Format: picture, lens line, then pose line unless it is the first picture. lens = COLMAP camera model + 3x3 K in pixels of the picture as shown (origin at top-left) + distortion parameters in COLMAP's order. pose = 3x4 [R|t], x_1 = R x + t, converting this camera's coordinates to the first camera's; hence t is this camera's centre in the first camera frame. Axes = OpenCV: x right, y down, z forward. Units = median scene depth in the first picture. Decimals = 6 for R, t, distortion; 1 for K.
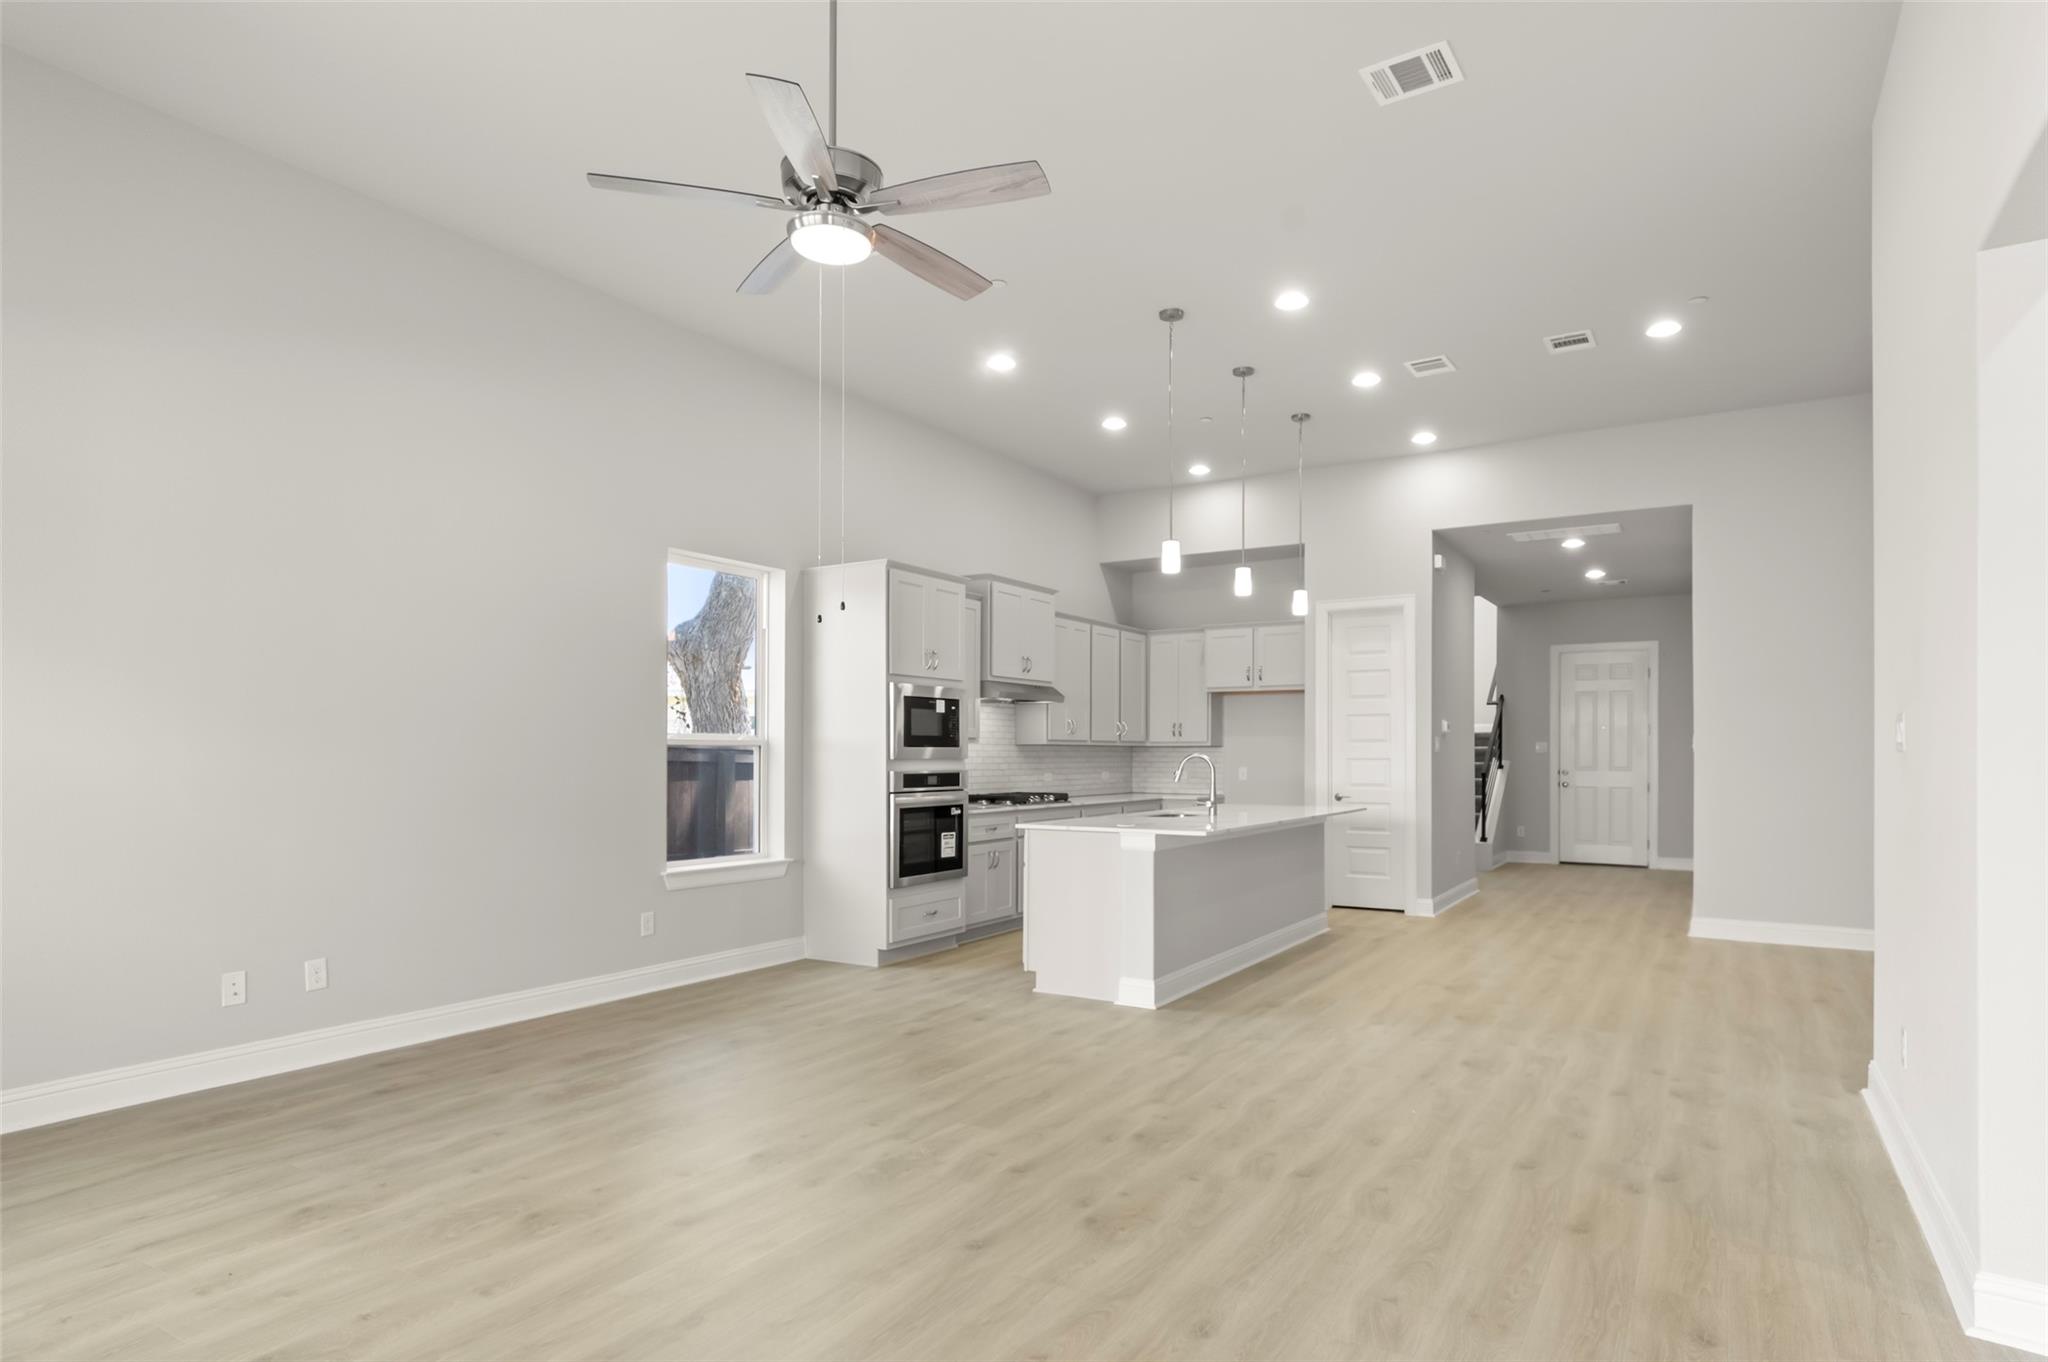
lens RADIAL K [[1092.6, 0, 1064.7], [0, 1092.6, 763.0], [0, 0, 1]] dist [0.005486, 0.003879]
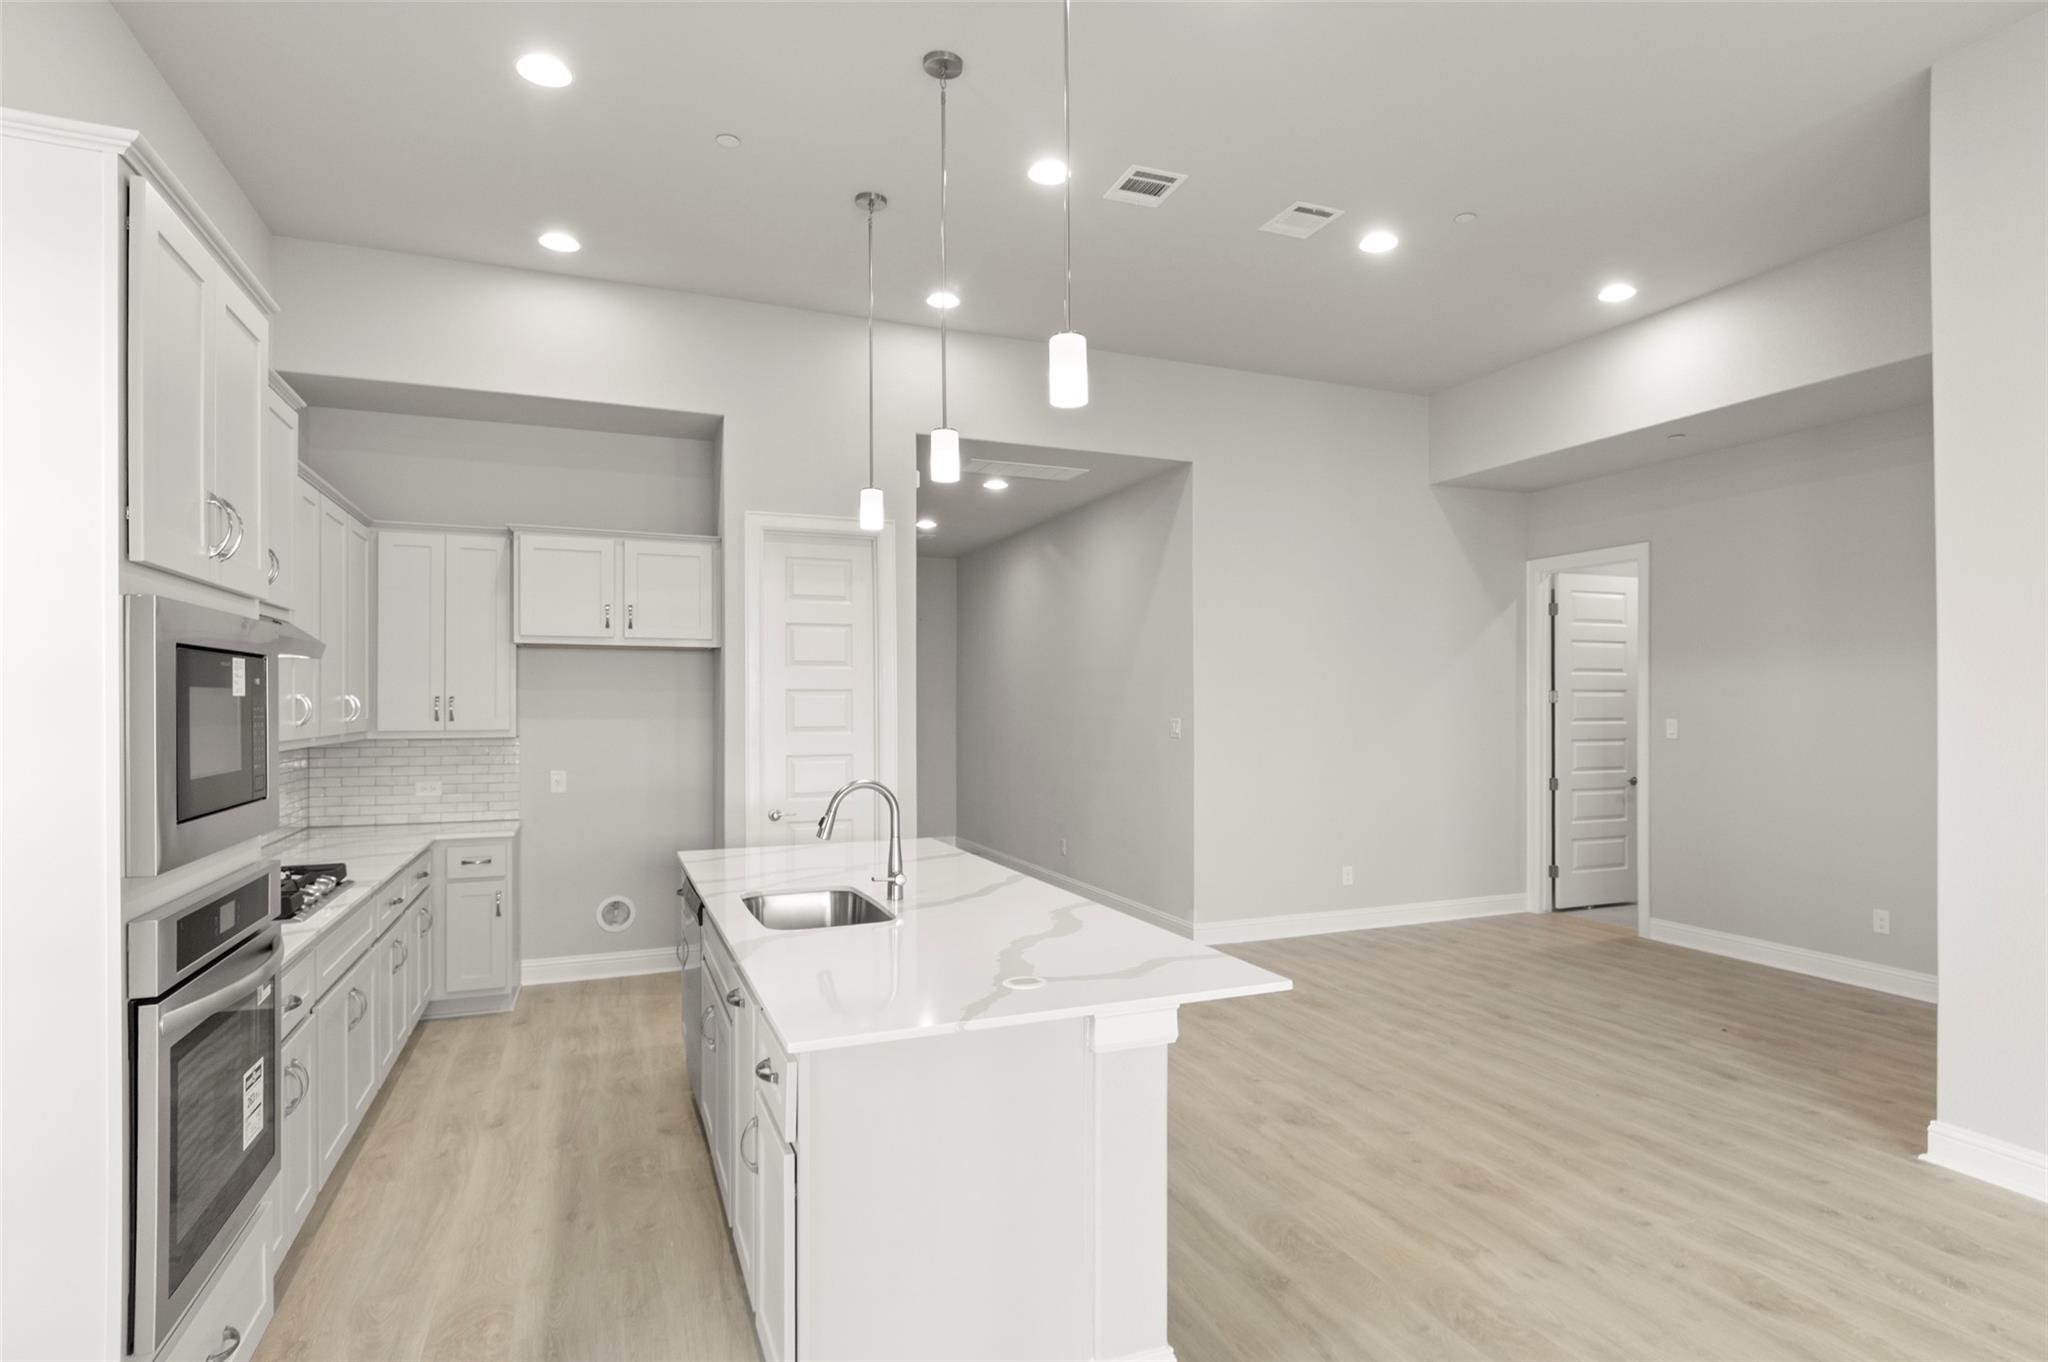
lens RADIAL K [[1092.6, 0, 1076.4], [0, 1092.6, 703.5], [0, 0, 1]] dist [0.005486, 0.003879]
pose [[0.581544, -0.001887, 0.813513, -0.225978], [0.008716, 0.999954, -0.003911, -0.040026], [-0.813468, 0.009365, 0.581534, 0.606586]]
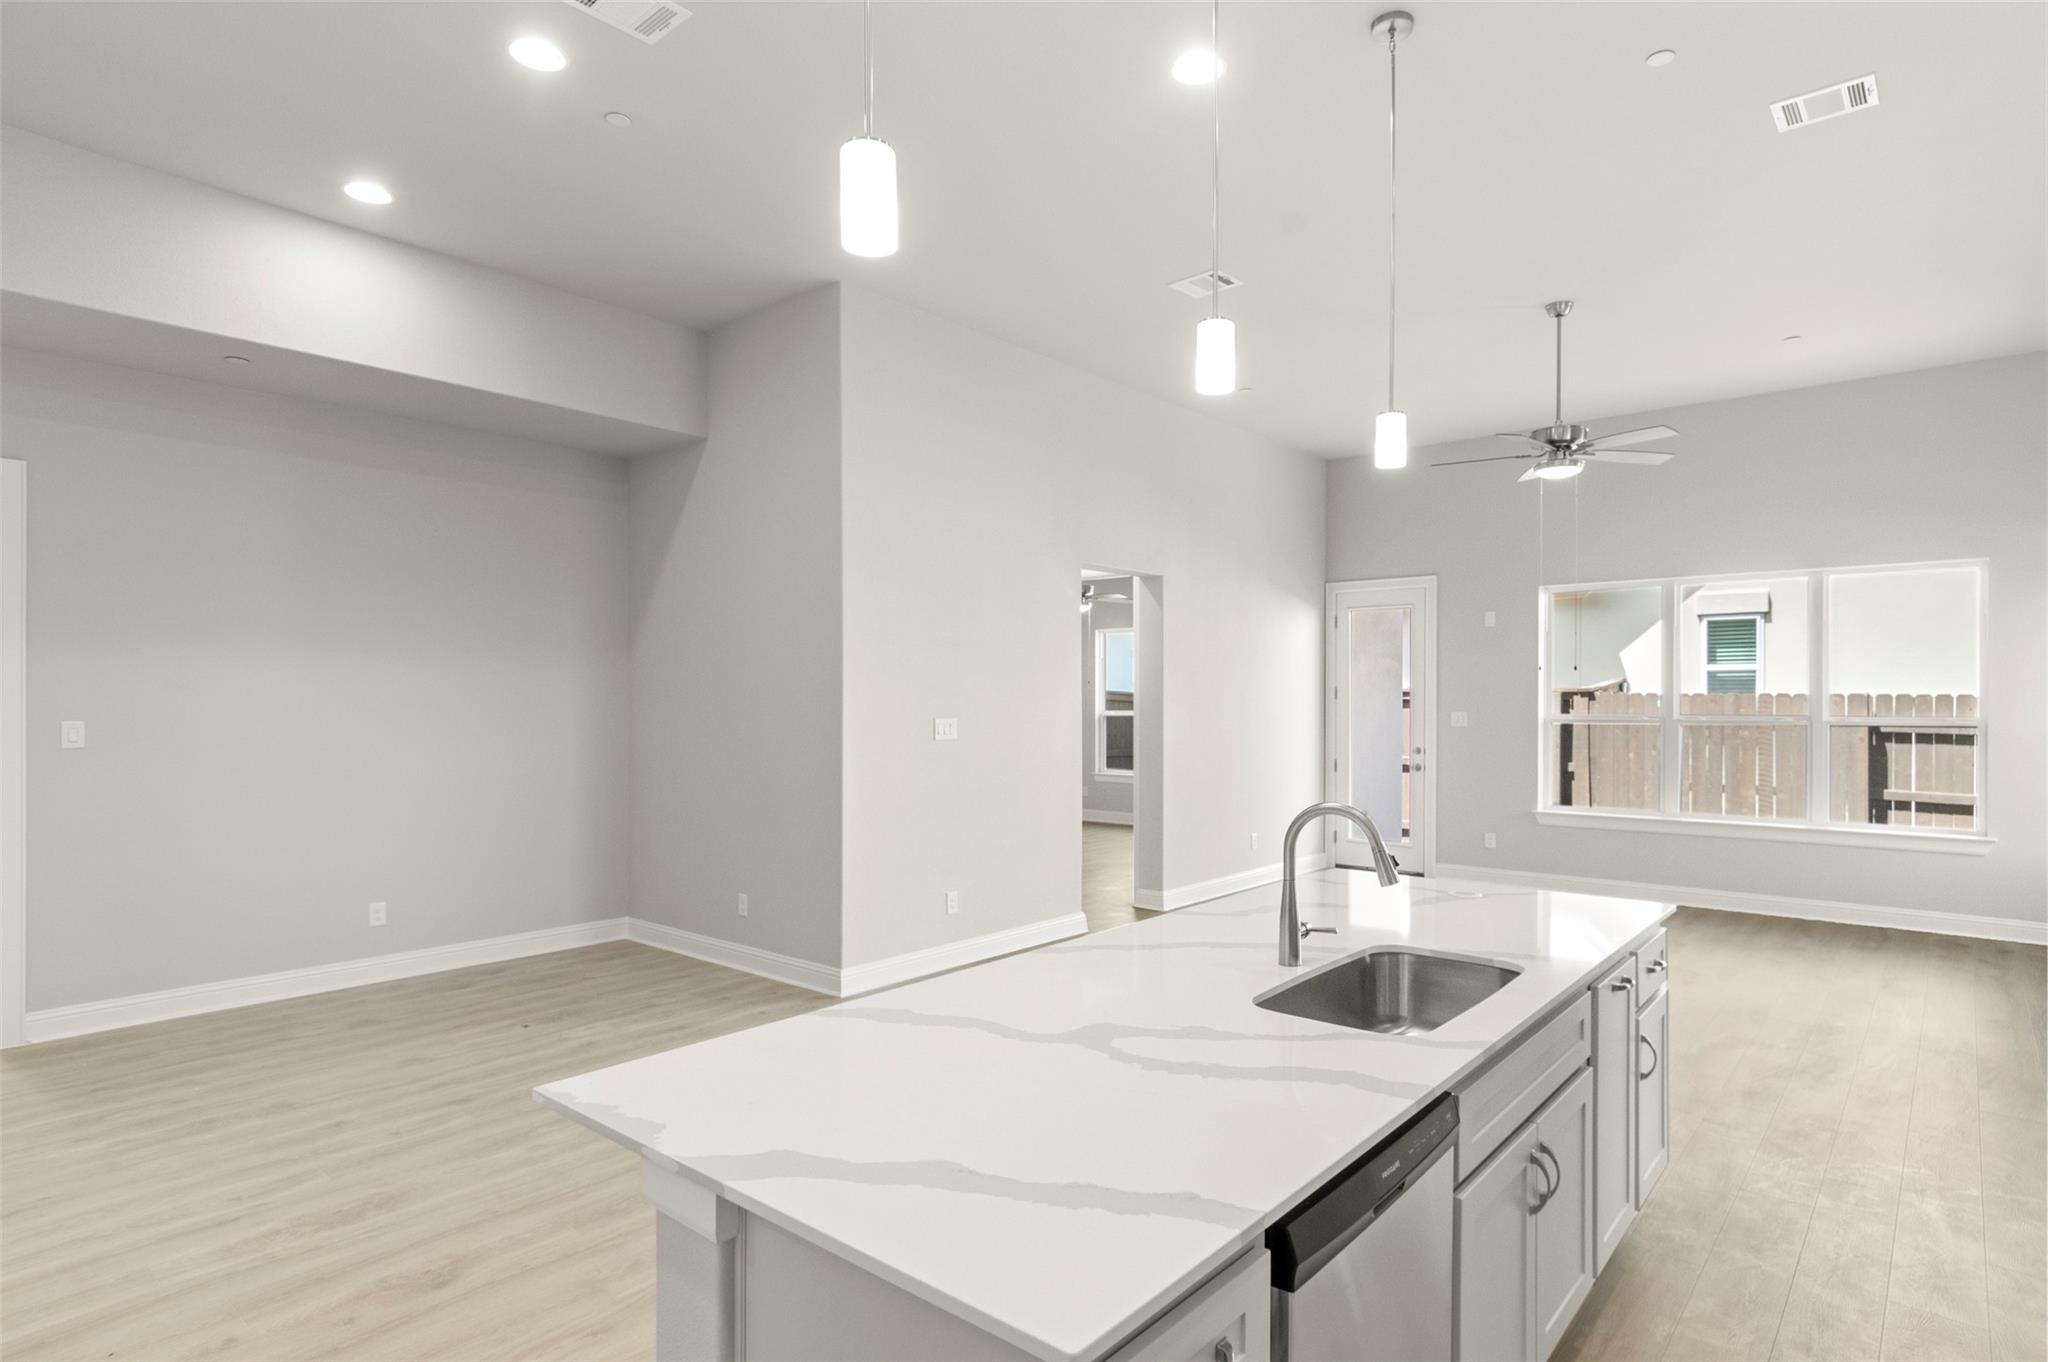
lens RADIAL K [[1092.6, 0, 1056.4], [0, 1092.6, 685.4], [0, 0, 1]] dist [0.005486, 0.003879]
pose [[-0.988447, 0.001826, 0.151556, 0.153392], [0.000805, 0.999977, -0.006795, -0.042425], [-0.151565, -0.006594, -0.988425, 1.335596]]
